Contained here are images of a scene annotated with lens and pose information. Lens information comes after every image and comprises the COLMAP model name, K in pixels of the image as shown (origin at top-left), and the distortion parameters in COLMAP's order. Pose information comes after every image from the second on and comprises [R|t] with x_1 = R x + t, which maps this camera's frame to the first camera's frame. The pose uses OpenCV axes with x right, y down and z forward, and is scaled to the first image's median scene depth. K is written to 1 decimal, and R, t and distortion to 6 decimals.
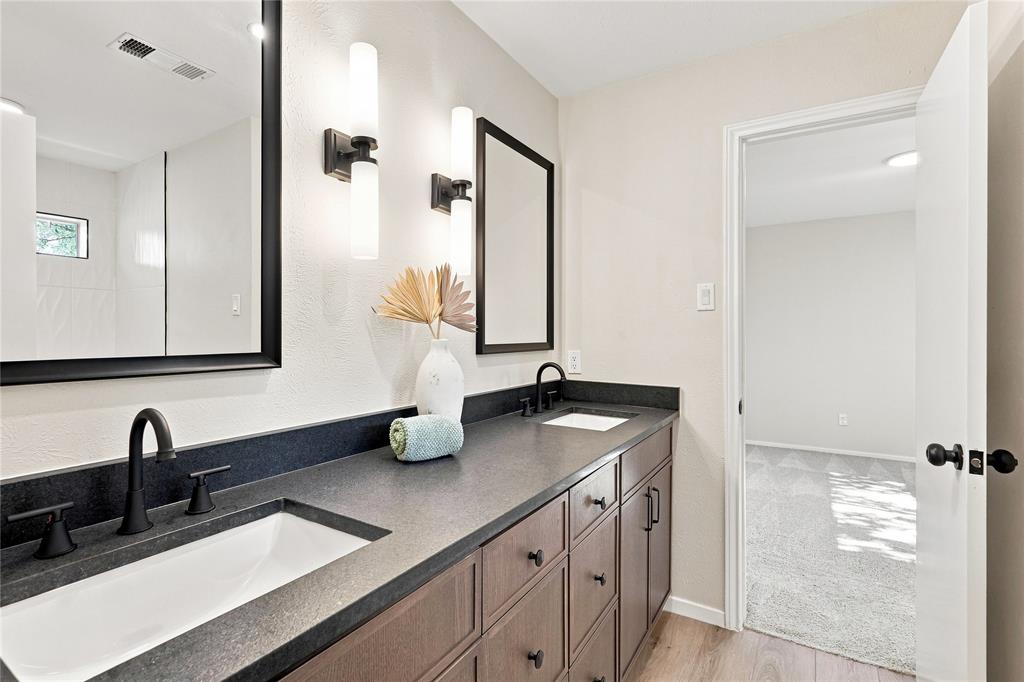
lens RADIAL K [[474.6, 0, 512.0], [0, 474.6, 341.0], [0, 0, 1]] dist [0.002006, 0.000290]
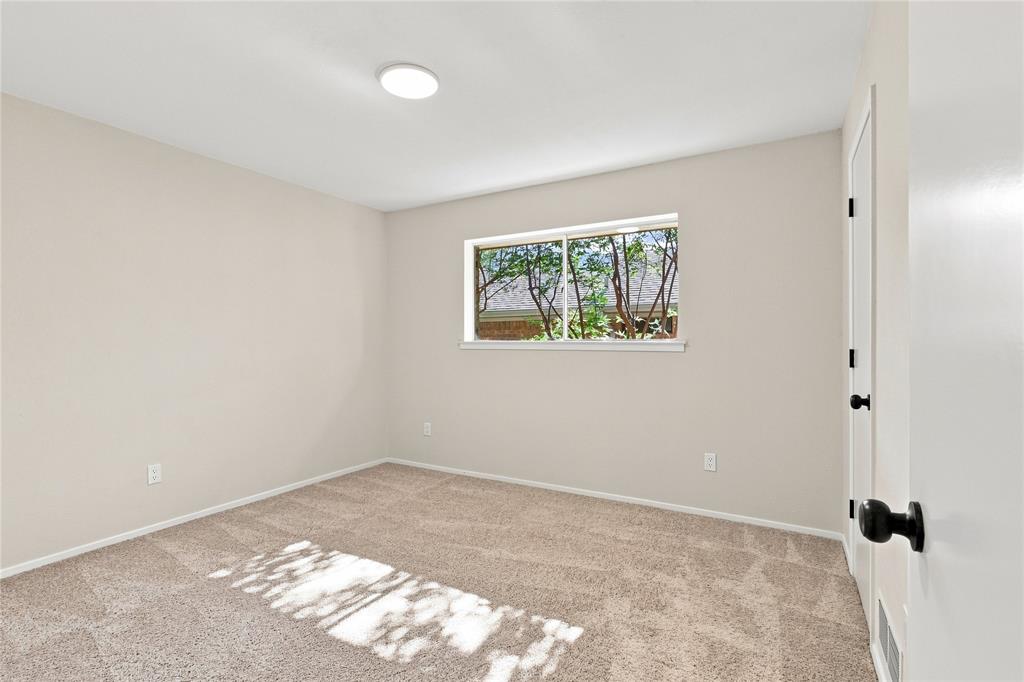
lens RADIAL K [[474.6, 0, 512.0], [0, 474.6, 341.0], [0, 0, 1]] dist [0.002006, 0.000290]
pose [[-0.044300, -0.005150, 0.999005, 0.119023], [0.007031, 0.999960, 0.005467, -0.002795], [-0.998994, 0.007266, -0.044262, 0.857292]]
